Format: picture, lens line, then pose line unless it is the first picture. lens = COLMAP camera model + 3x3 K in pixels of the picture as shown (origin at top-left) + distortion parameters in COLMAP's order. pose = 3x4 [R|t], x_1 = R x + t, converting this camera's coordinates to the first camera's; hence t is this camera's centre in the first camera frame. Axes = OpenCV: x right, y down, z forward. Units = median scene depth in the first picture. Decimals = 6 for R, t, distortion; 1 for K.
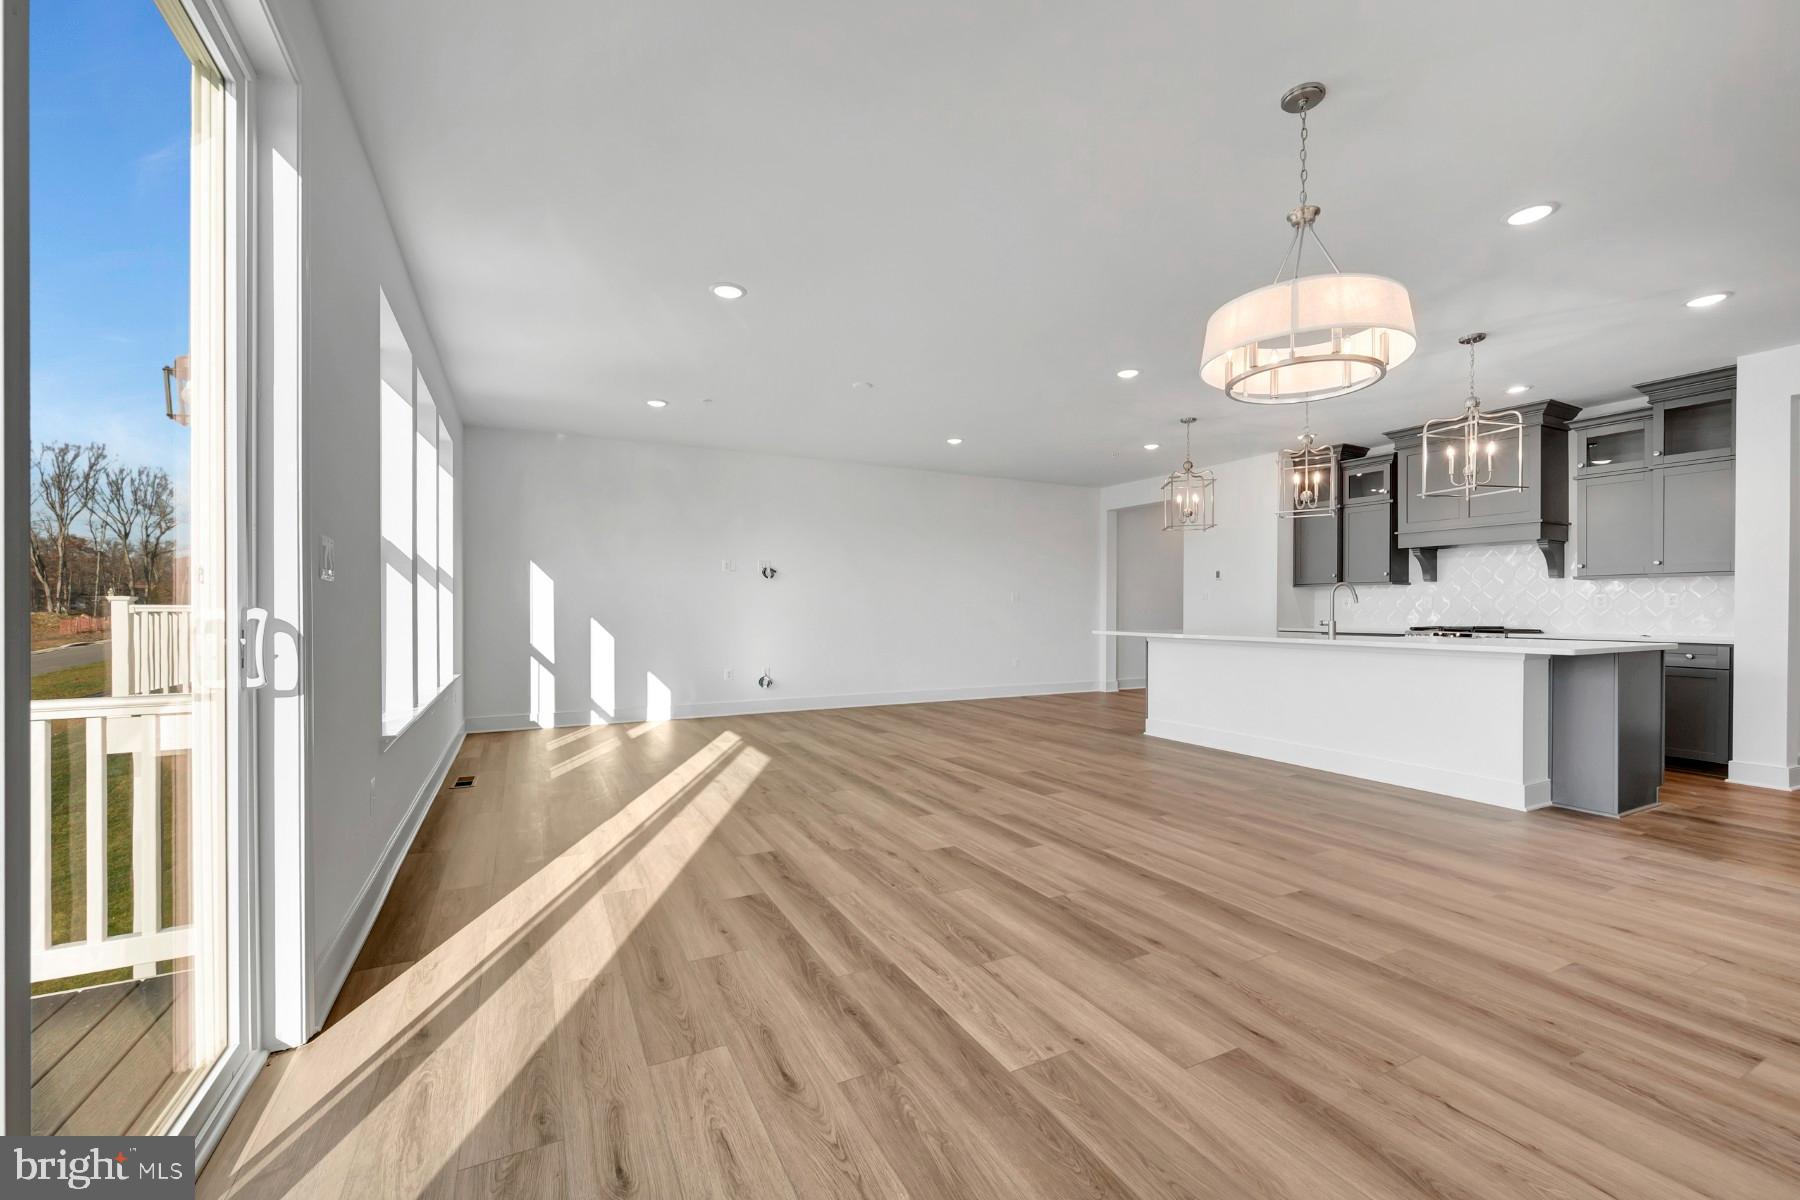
lens RADIAL K [[733.9, 0, 904.5], [0, 733.9, 606.4], [0, 0, 1]] dist [0.002434, 0.000694]
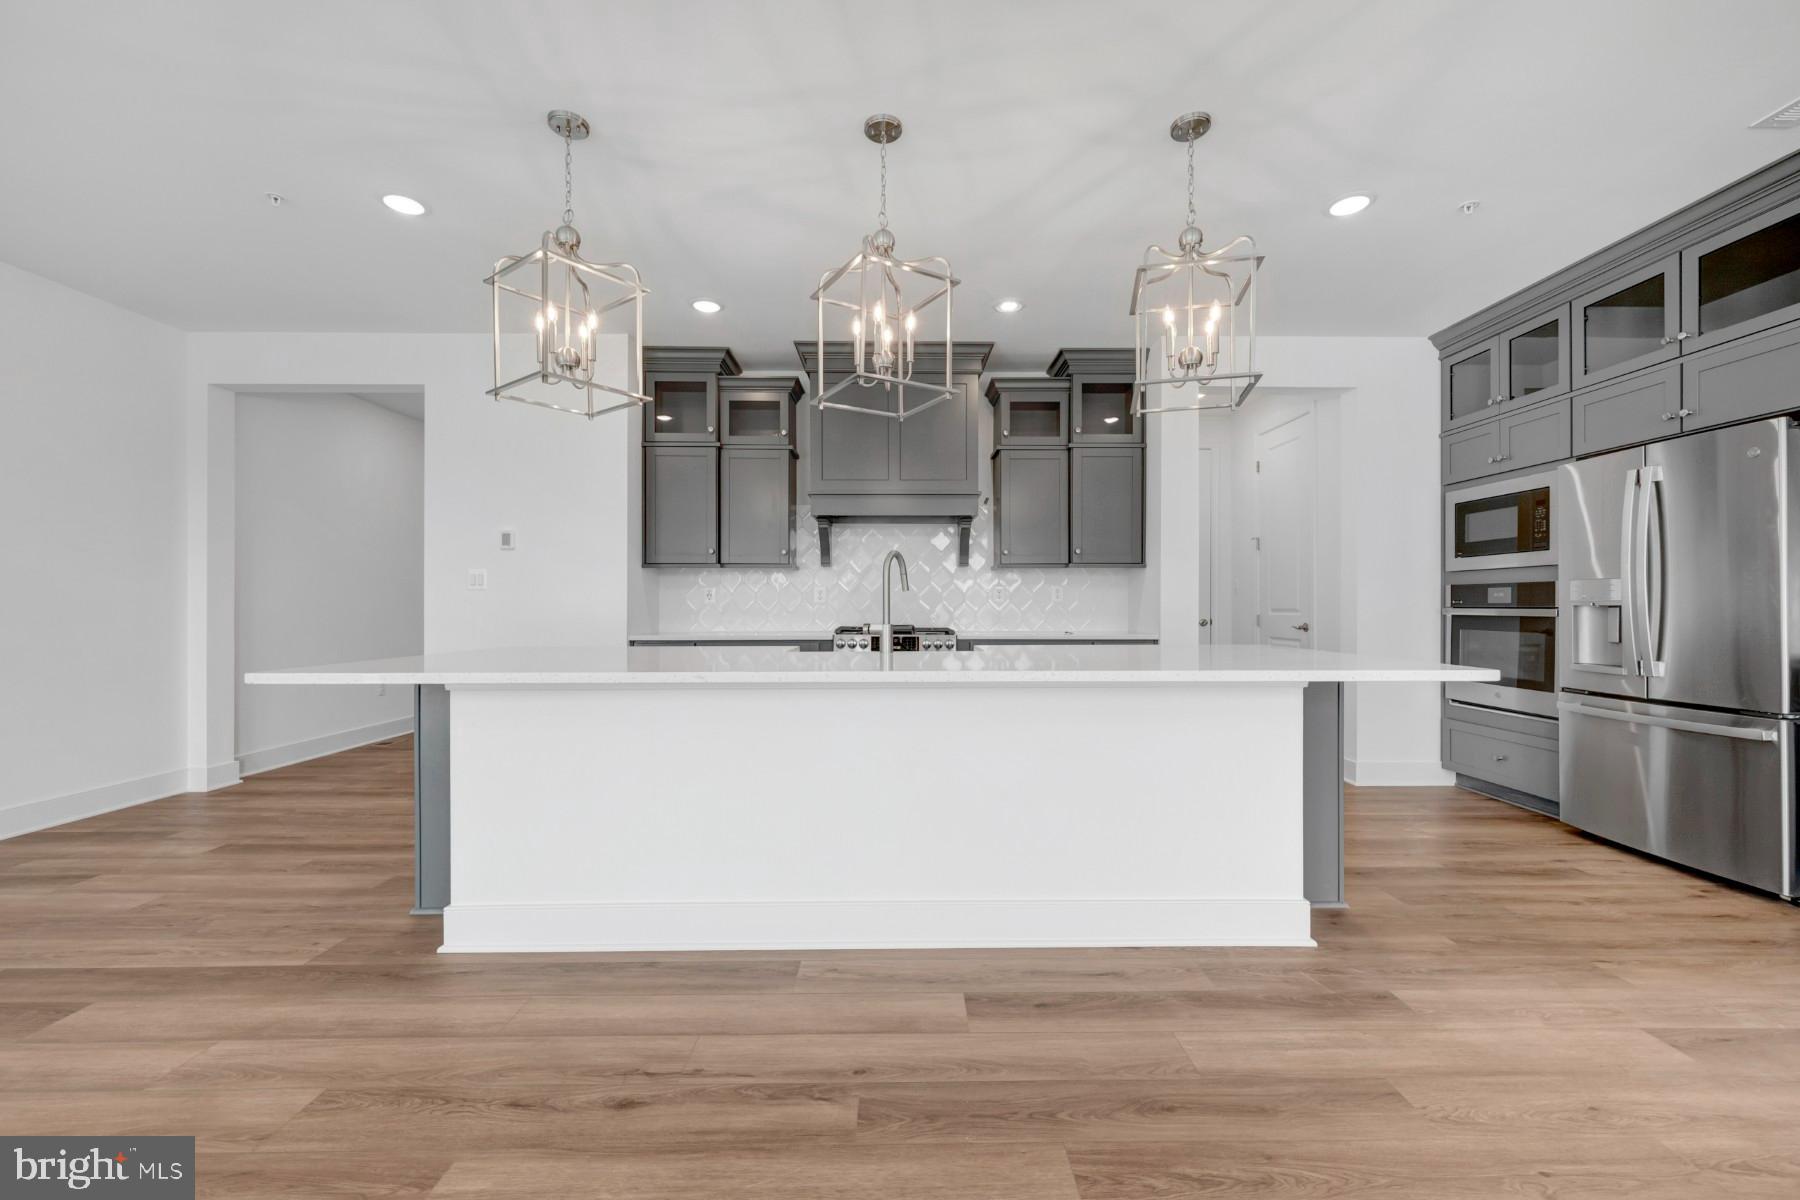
lens RADIAL K [[712.7, 0, 901.7], [0, 712.7, 607.4], [0, 0, 1]] dist [-0.000466, 0.000768]
pose [[0.452273, -0.003881, 0.891871, 0.129257], [-0.000144, 0.999990, 0.004425, 0.005032], [-0.891880, -0.002129, 0.452268, 0.697280]]
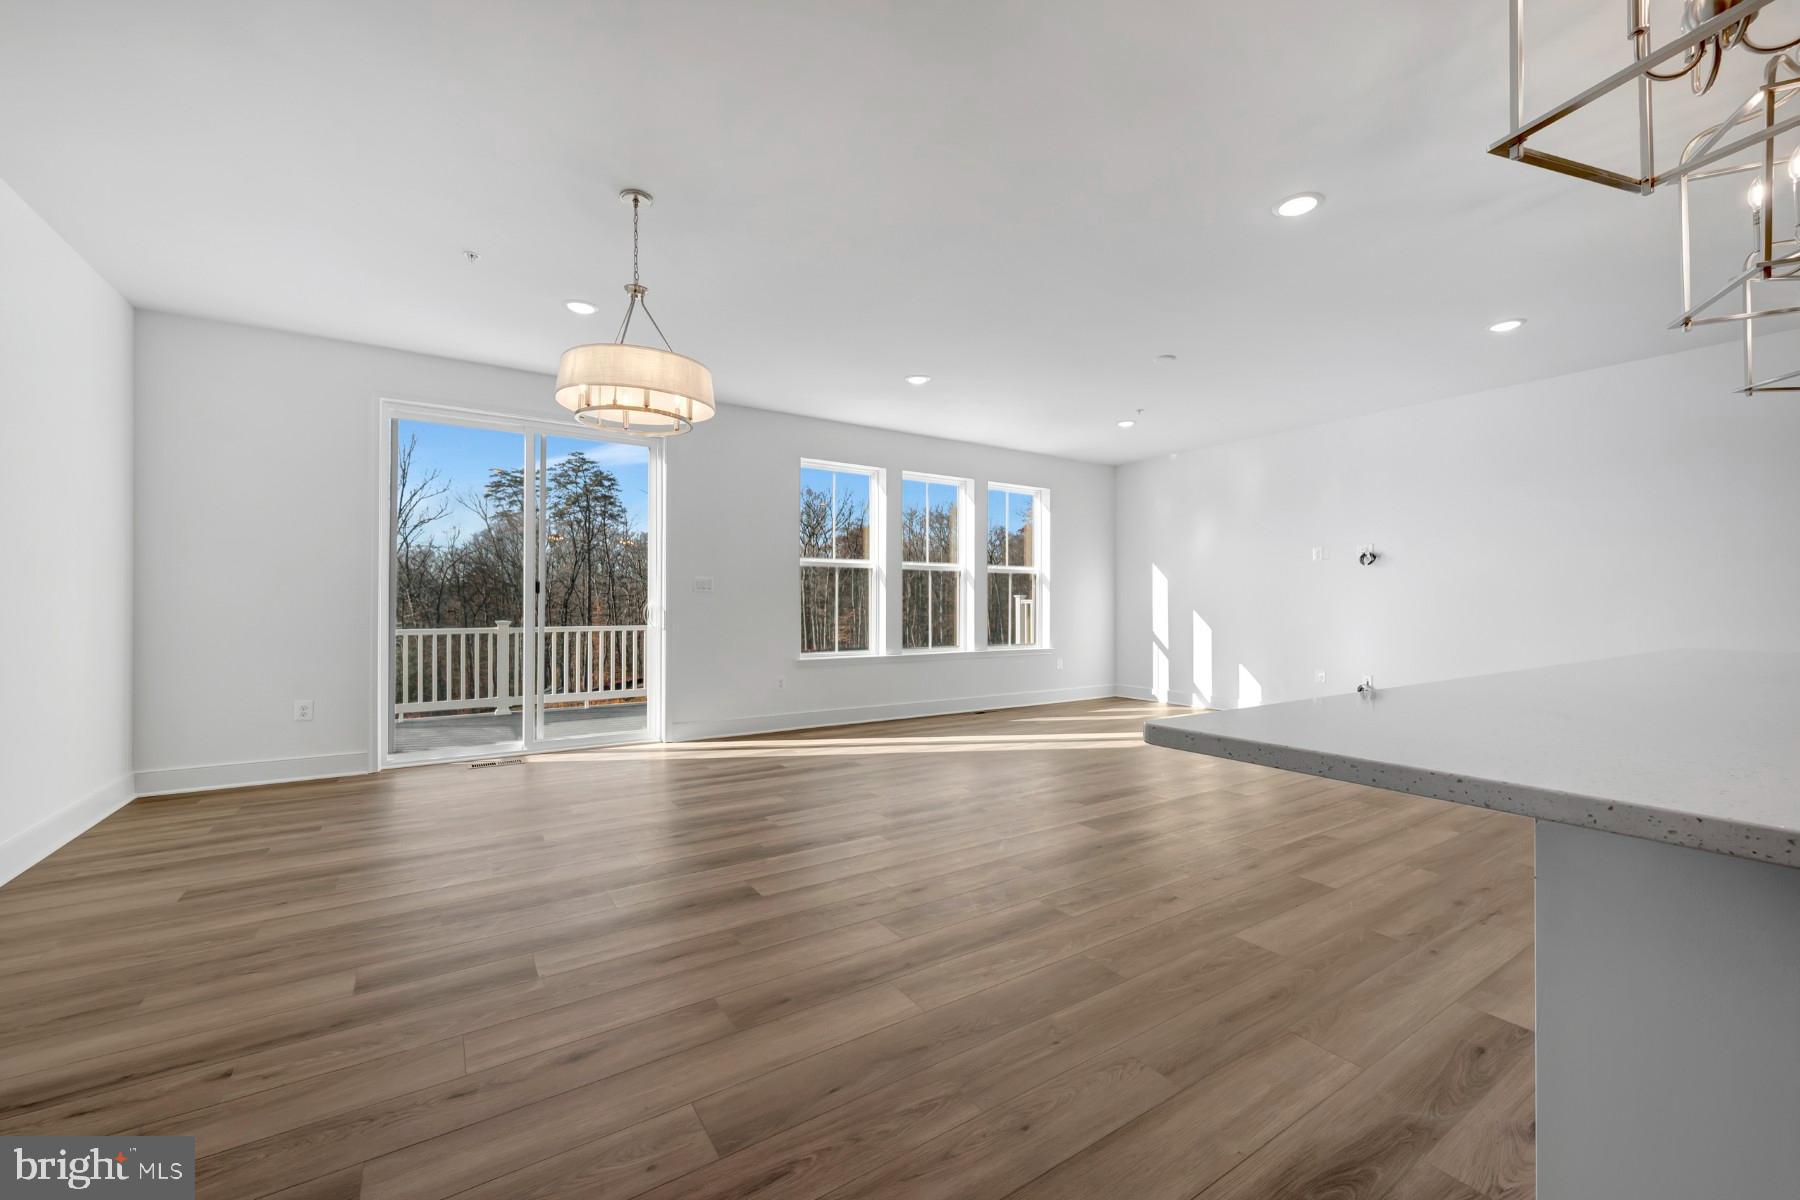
lens RADIAL K [[714.9, 0, 903.8], [0, 714.9, 596.4], [0, 0, 1]] dist [-0.000714, -0.000117]
pose [[0.105481, -0.010303, -0.994368, 0.712711], [0.000365, 0.999947, -0.010322, 0.005718], [0.994421, 0.000726, 0.105479, 0.522740]]
